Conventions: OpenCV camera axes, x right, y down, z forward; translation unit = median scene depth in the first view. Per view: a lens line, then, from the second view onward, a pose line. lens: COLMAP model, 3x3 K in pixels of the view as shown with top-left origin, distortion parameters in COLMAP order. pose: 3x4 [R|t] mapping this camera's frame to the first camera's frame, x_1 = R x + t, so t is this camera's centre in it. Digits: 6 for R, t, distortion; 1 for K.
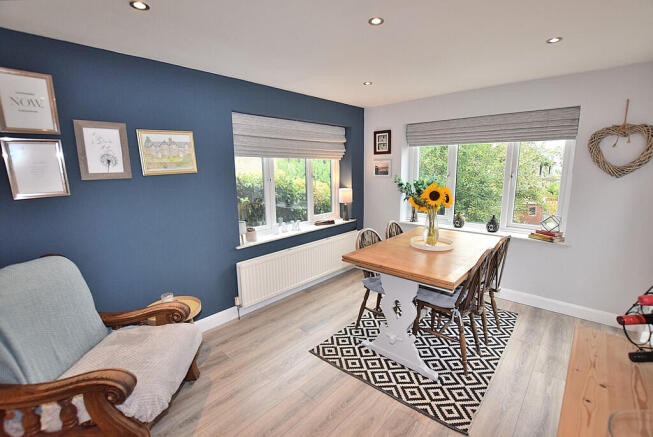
lens RADIAL K [[300.1, 0, 326.5], [0, 300.1, 218.5], [0, 0, 1]] dist [-0.004263, -0.000551]
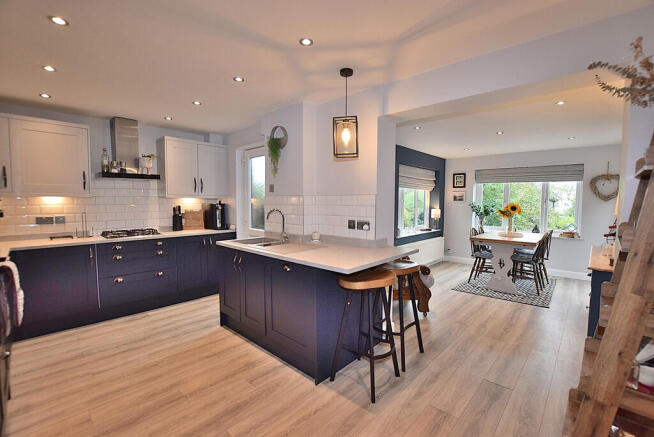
lens RADIAL K [[300.6, 0, 327.0], [0, 300.6, 218.5], [0, 0, 1]] dist [-0.004263, -0.000551]
pose [[0.999770, 0.019874, 0.008012, -0.540316], [-0.018790, 0.992835, -0.118008, 0.152064], [-0.010300, 0.117831, 0.992980, -0.568337]]
